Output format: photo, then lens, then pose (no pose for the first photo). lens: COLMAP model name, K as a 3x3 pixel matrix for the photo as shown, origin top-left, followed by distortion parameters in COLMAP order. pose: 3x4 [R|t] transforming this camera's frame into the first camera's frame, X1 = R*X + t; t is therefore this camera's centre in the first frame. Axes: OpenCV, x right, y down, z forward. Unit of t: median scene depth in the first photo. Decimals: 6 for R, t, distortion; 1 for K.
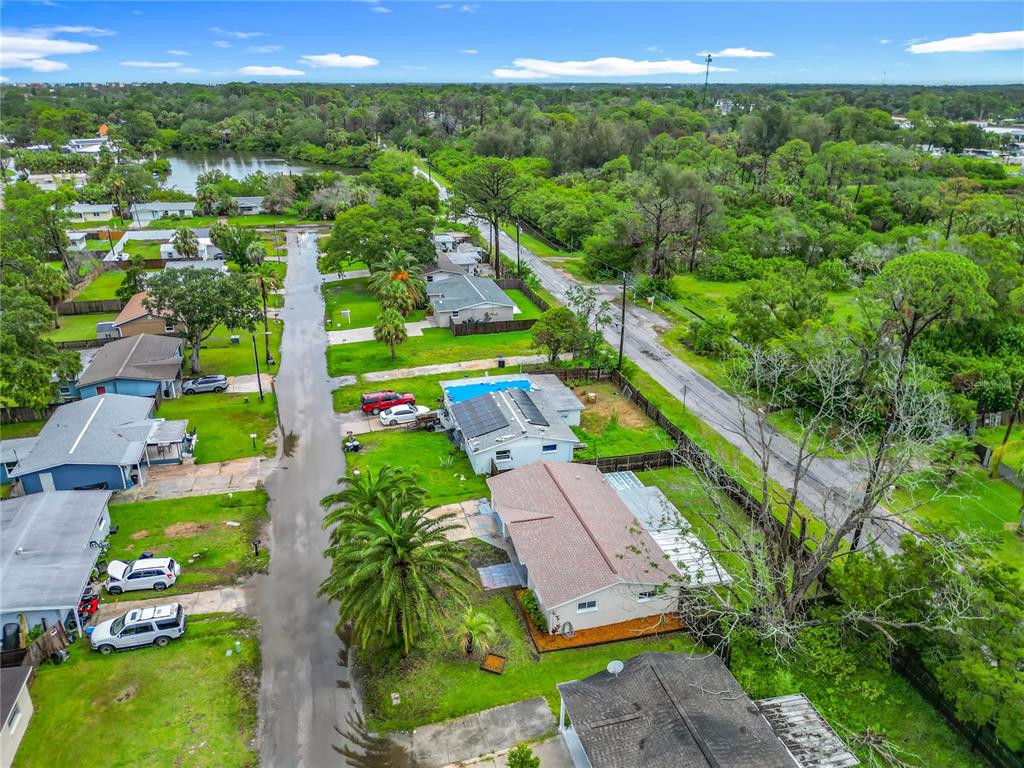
lens RADIAL K [[729.7, 0, 509.6], [0, 729.7, 389.0], [0, 0, 1]] dist [0.054236, -0.071902]
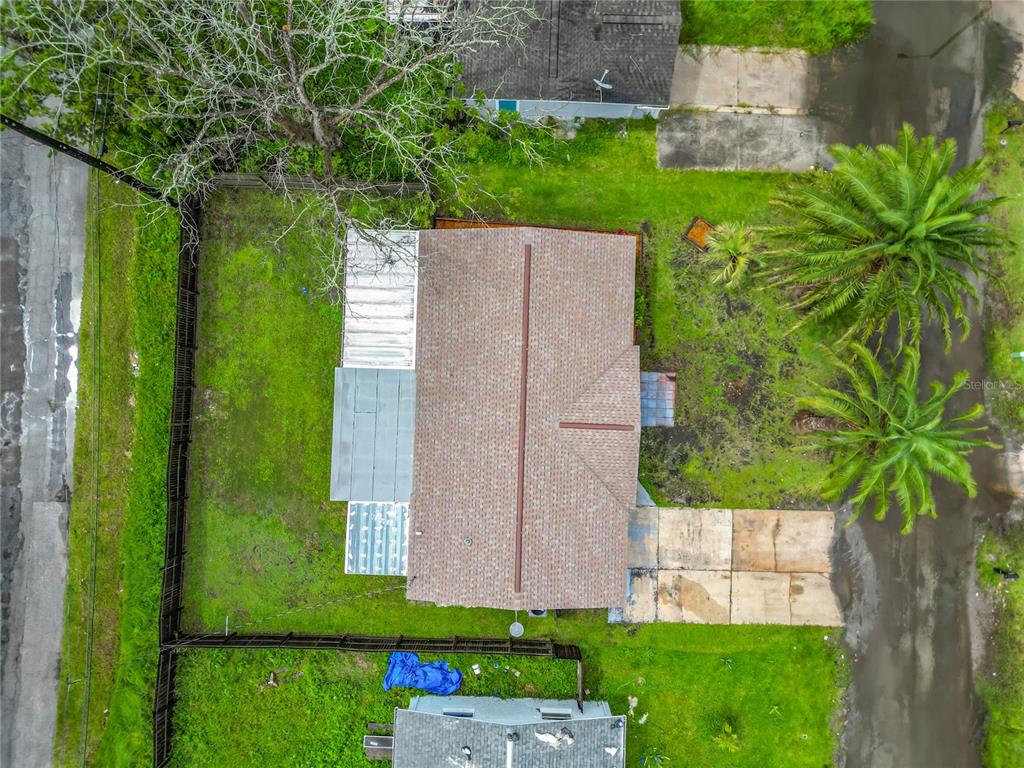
lens RADIAL K [[723.9, 0, 509.1], [0, 723.9, 385.0], [0, 0, 1]] dist [0.057675, -0.061596]
pose [[-0.956658, -0.291191, 0.003514, 0.065341], [0.111936, -0.356550, 0.927546, -0.224447], [-0.268840, 0.887738, 0.373692, 0.469058]]
